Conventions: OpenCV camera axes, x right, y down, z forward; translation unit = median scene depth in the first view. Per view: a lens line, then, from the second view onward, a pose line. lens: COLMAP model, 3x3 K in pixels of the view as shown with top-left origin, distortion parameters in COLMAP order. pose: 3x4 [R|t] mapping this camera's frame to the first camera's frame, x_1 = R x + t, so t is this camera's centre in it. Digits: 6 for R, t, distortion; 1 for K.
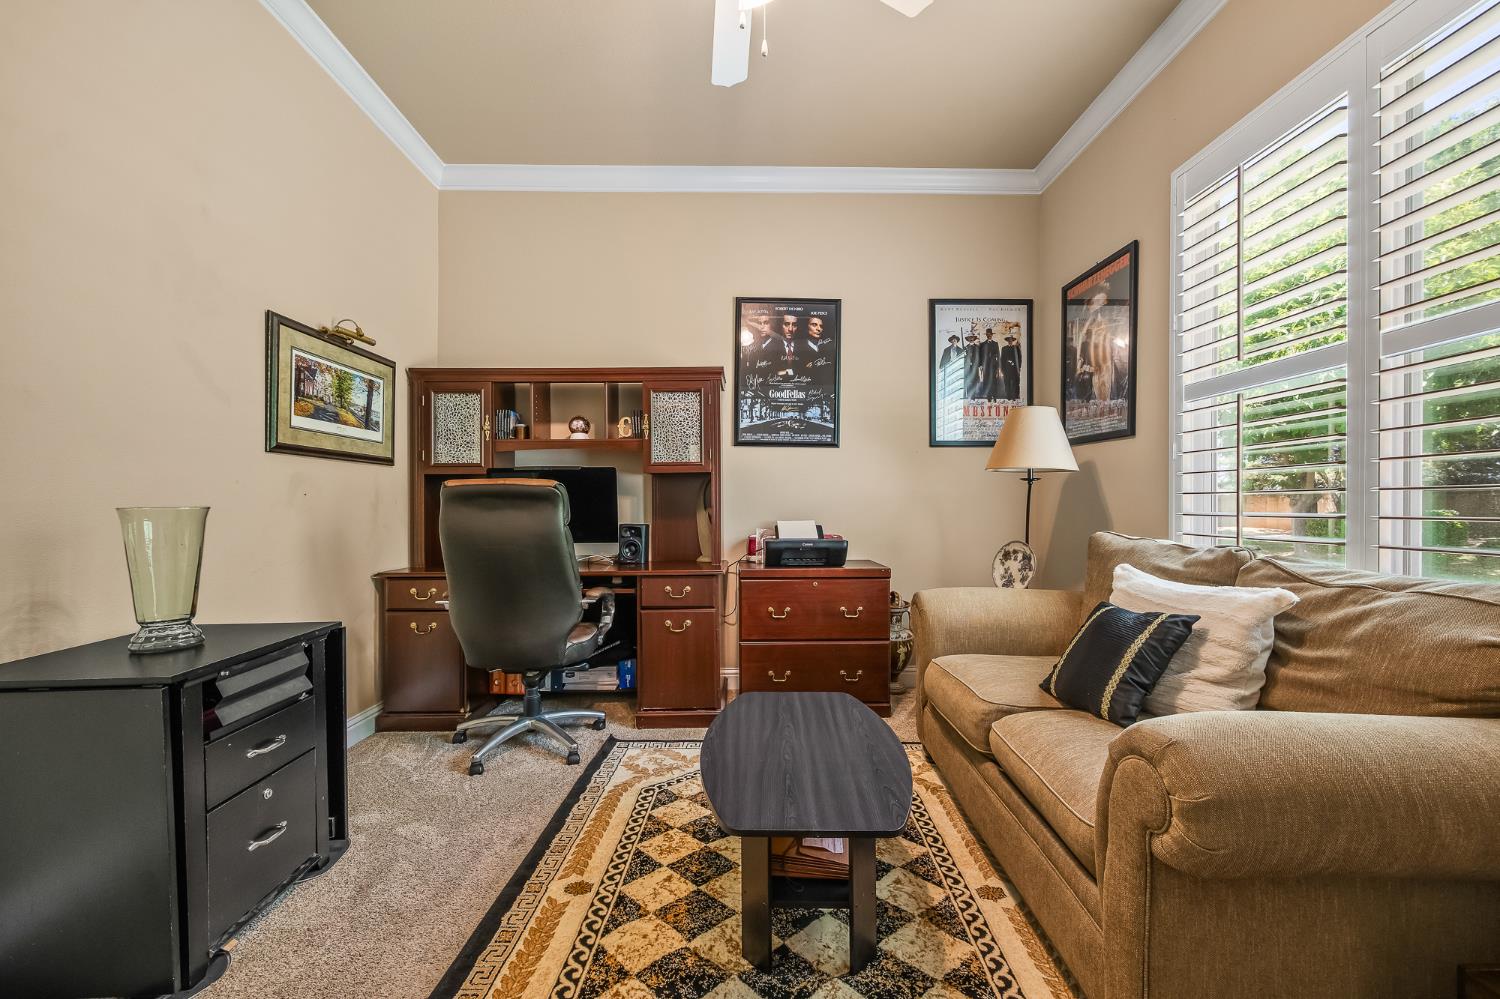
lens RADIAL K [[605.6, 0, 756.7], [0, 605.6, 504.8], [0, 0, 1]] dist [0.001090, 0.000737]
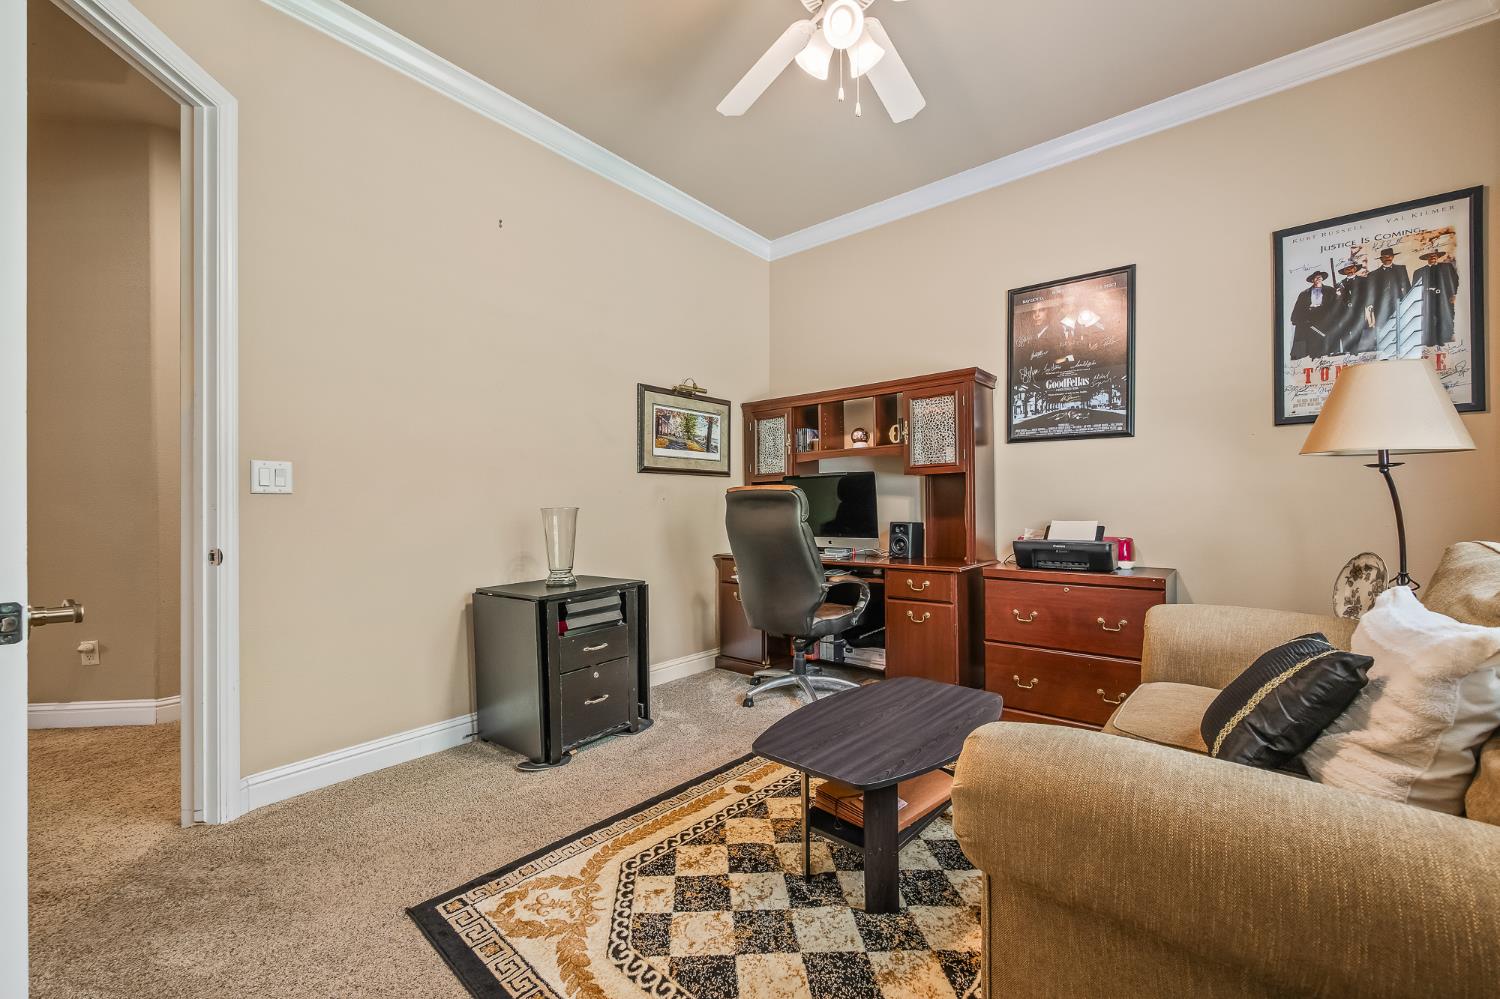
lens RADIAL K [[605.6, 0, 756.7], [0, 605.6, 504.8], [0, 0, 1]] dist [0.001090, 0.000737]
pose [[0.762418, -0.005285, -0.647063, 0.346107], [0.006042, 0.999981, -0.001049, 0.000246], [0.647057, -0.003110, 0.762436, -0.004710]]
